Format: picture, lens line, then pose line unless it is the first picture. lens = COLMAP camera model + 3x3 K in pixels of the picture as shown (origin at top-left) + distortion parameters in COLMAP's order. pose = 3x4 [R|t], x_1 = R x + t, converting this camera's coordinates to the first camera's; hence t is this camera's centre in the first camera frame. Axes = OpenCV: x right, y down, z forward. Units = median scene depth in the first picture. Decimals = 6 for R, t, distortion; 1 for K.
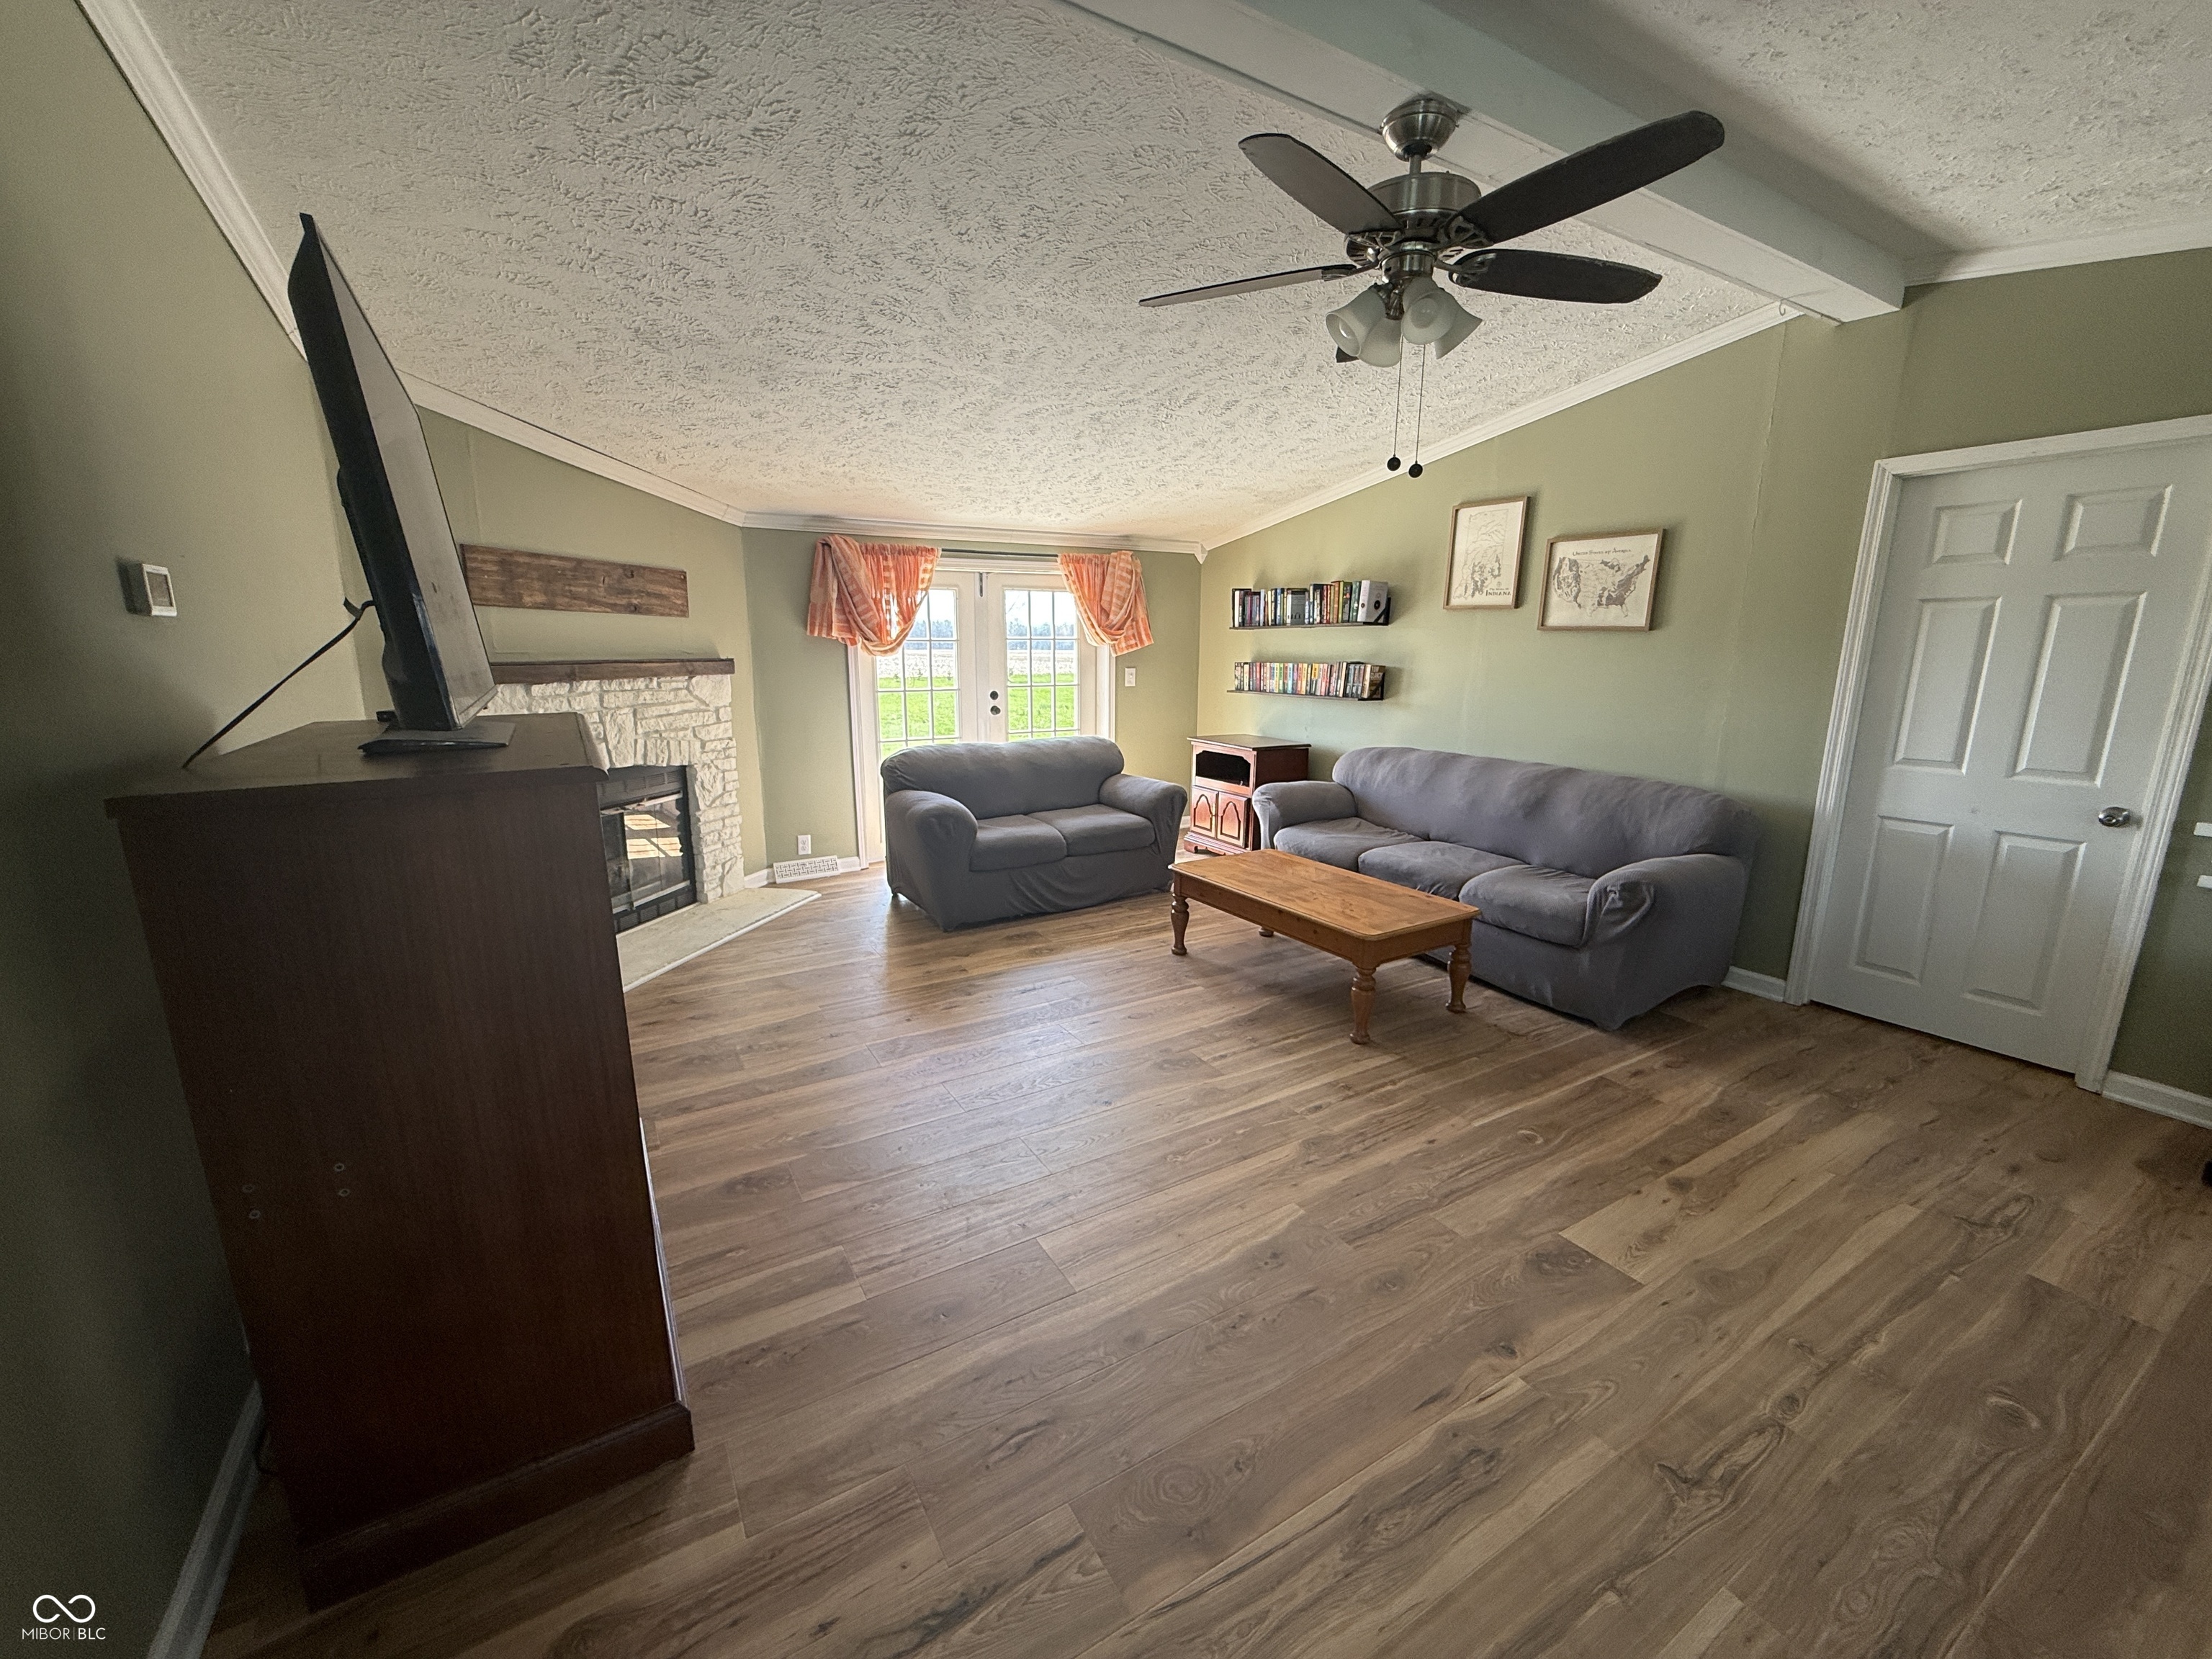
lens RADIAL K [[883.4, 0, 1100.2], [0, 883.4, 831.1], [0, 0, 1]] dist [-0.000810, 0.000381]
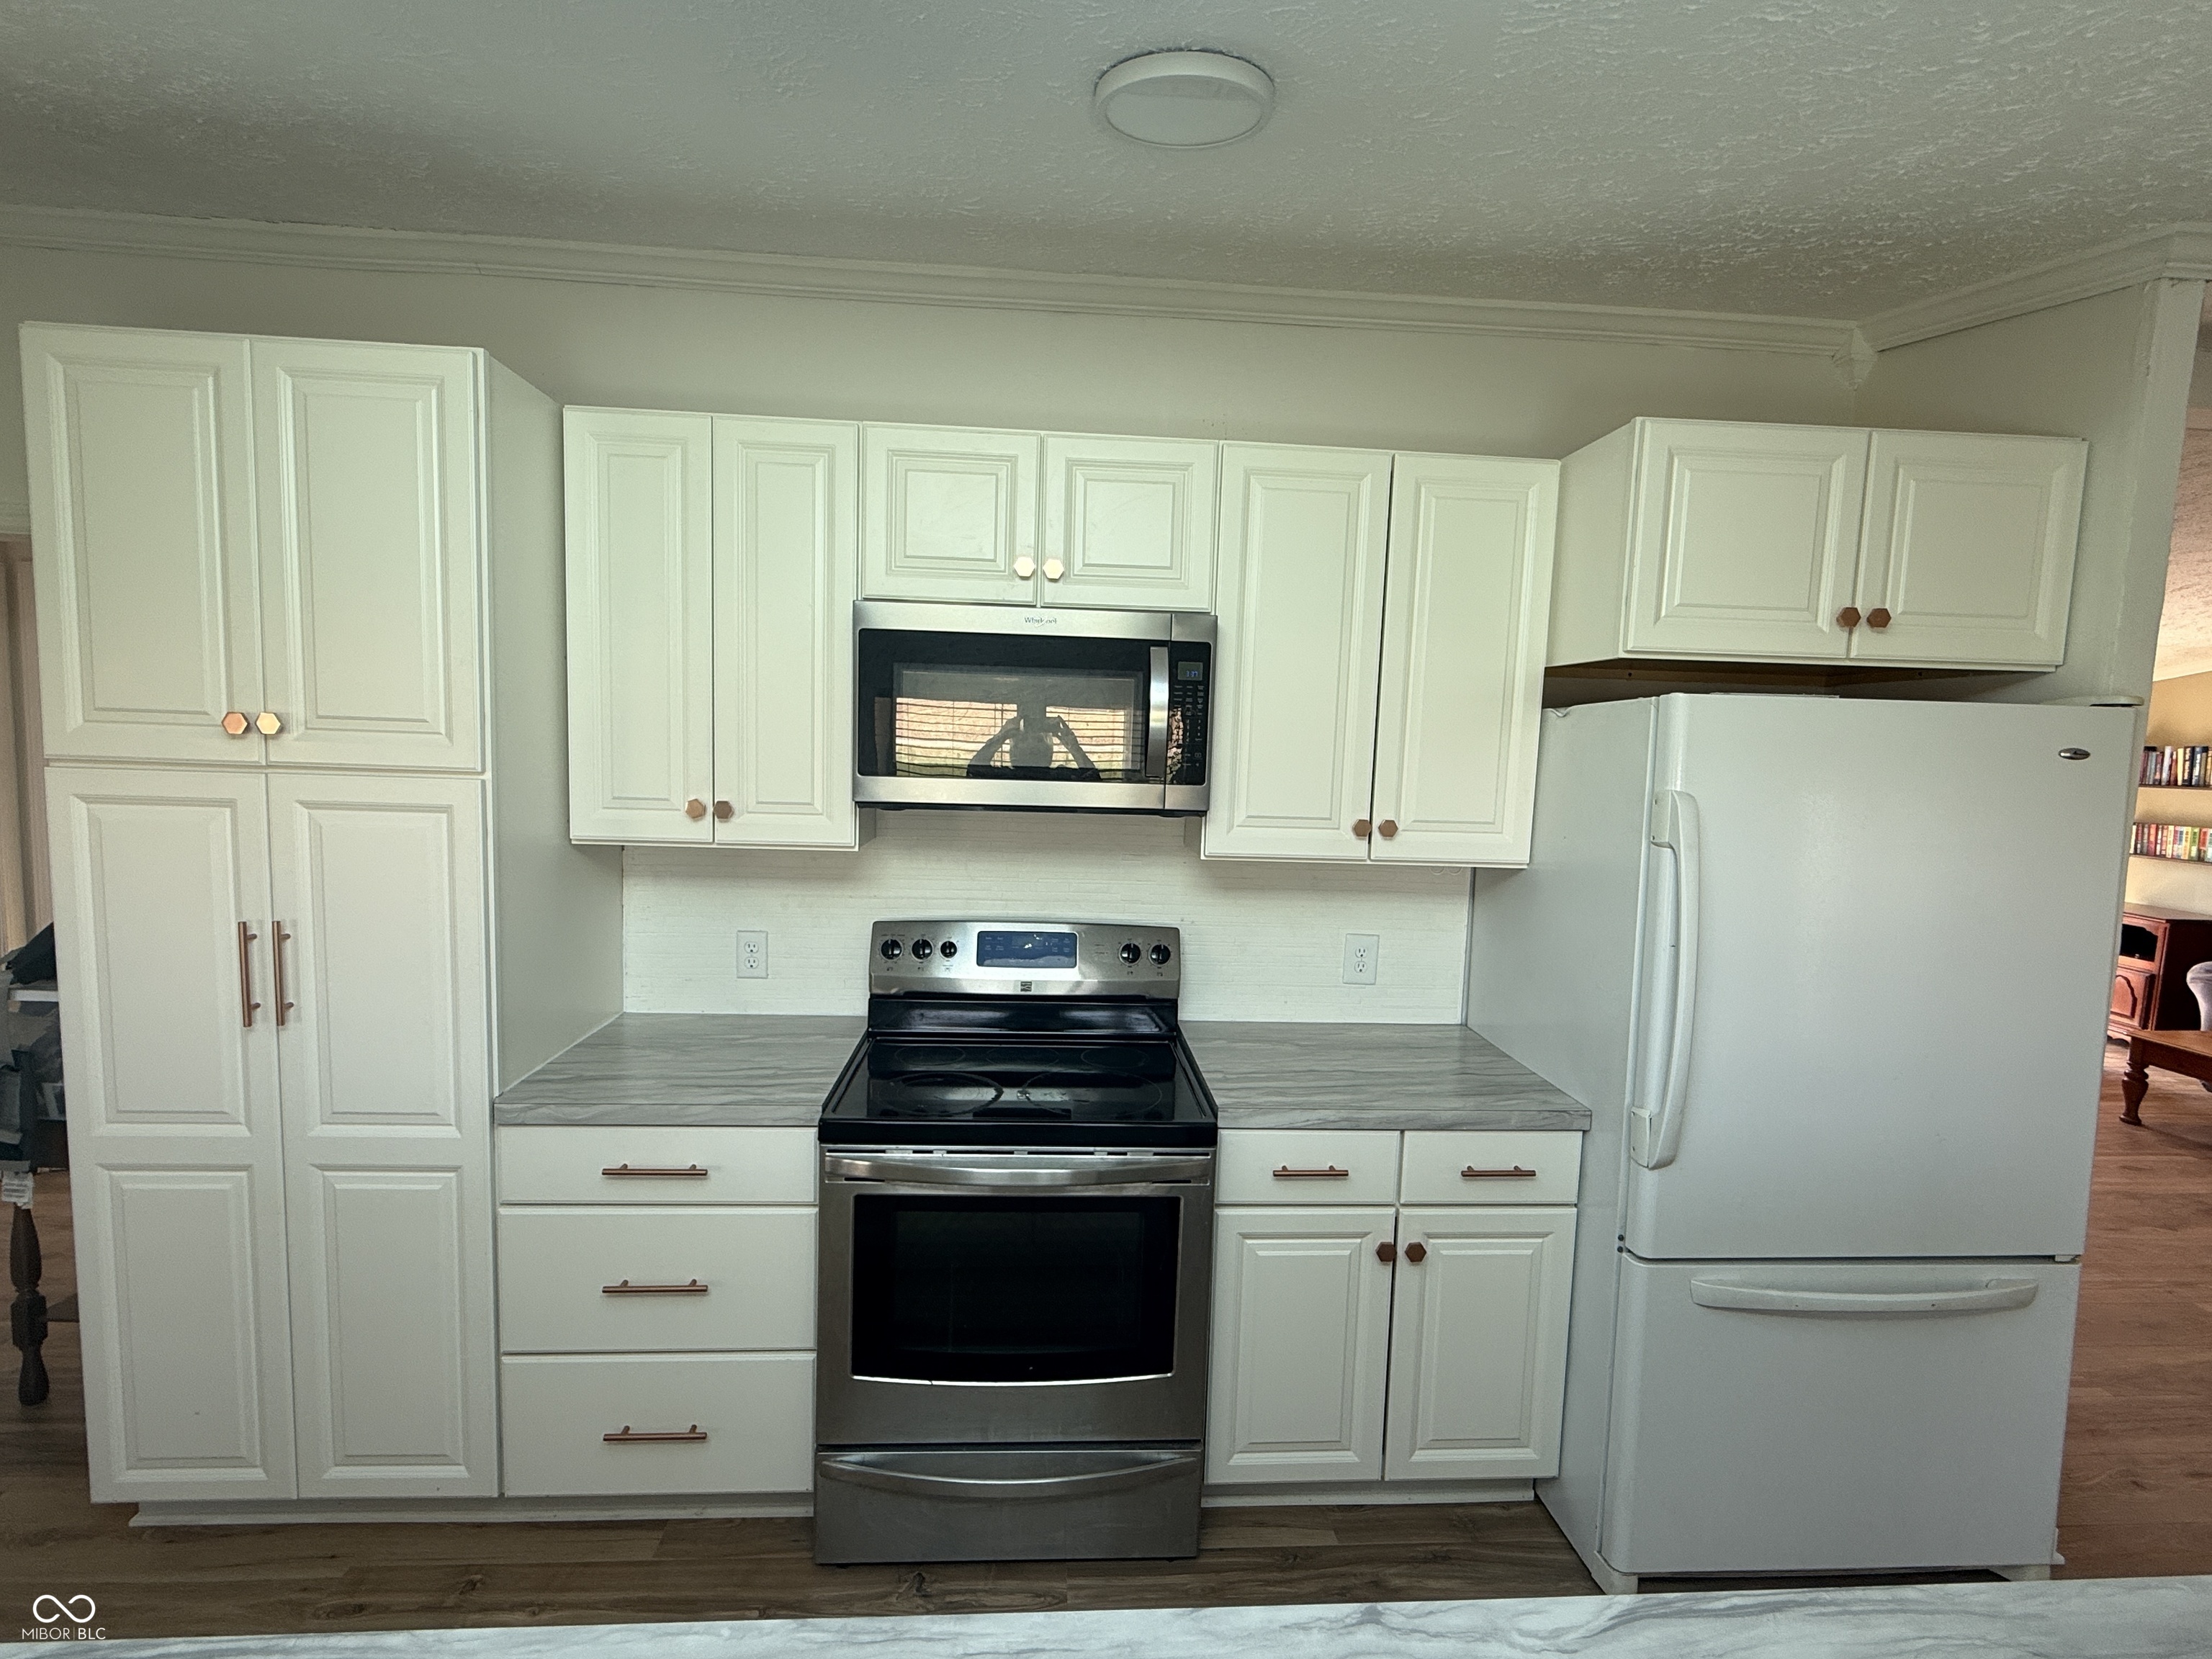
lens RADIAL K [[1022.7, 0, 1112.1], [0, 1022.7, 828.9], [0, 0, 1]] dist [-0.000816, 0.000103]
pose [[0.890248, 0.066424, -0.450607, -0.421564], [-0.121702, 0.988029, -0.094798, 0.058462], [0.438916, 0.139234, 0.887675, -0.548356]]
